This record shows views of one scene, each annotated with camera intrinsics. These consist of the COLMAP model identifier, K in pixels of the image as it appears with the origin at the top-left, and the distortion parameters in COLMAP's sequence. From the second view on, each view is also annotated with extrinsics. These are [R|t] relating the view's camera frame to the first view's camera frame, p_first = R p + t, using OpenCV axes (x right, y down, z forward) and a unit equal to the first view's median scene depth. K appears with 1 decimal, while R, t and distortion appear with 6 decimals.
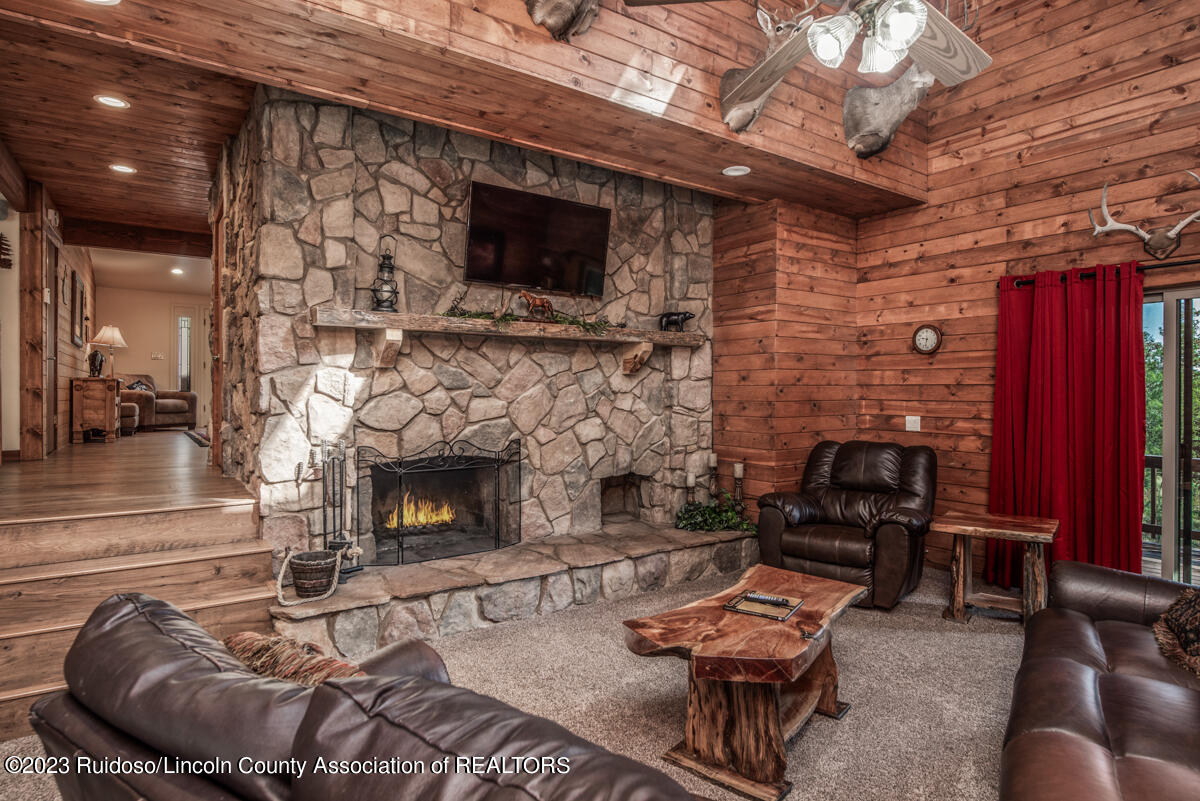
lens RADIAL K [[650.2, 0, 601.1], [0, 650.2, 396.4], [0, 0, 1]] dist [-0.002619, -0.004127]
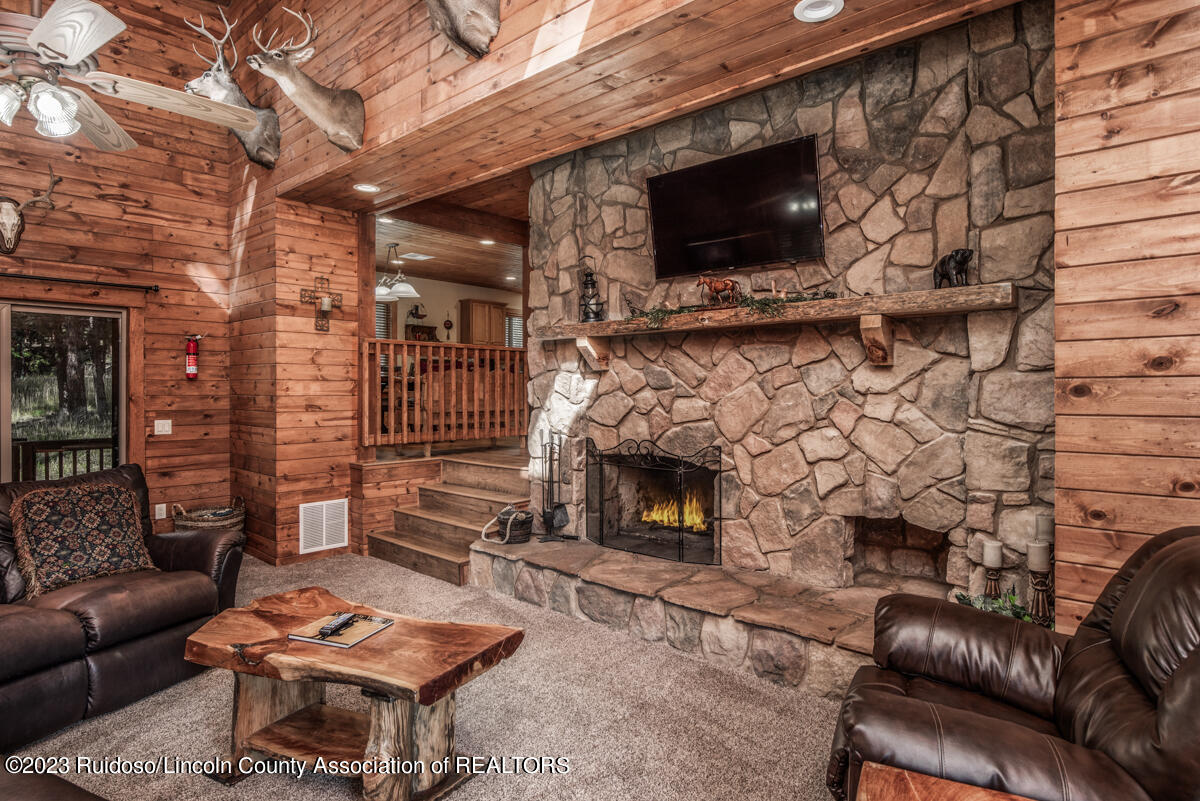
lens RADIAL K [[650.2, 0, 603.7], [0, 650.2, 393.4], [0, 0, 1]] dist [-0.002619, -0.004127]
pose [[0.234289, 0.003387, -0.972161, 0.653442], [-0.009023, 0.999958, 0.001310, -0.004423], [0.972125, 0.008465, 0.234310, 0.617086]]
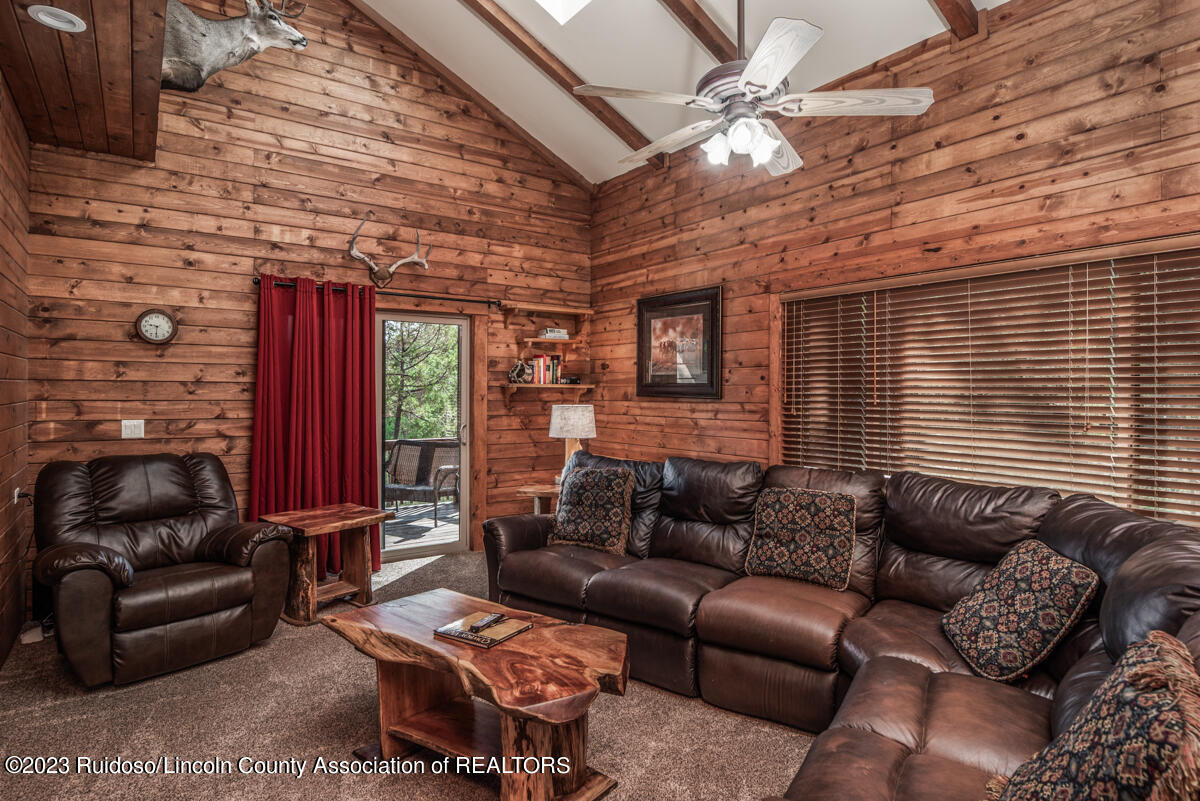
lens RADIAL K [[650.2, 0, 600.2], [0, 650.2, 395.1], [0, 0, 1]] dist [-0.002619, -0.004127]
pose [[-0.009559, -0.008009, 0.999922, -0.350947], [0.003008, 0.999963, 0.008038, -0.005323], [-0.999950, 0.003085, -0.009535, 0.459364]]
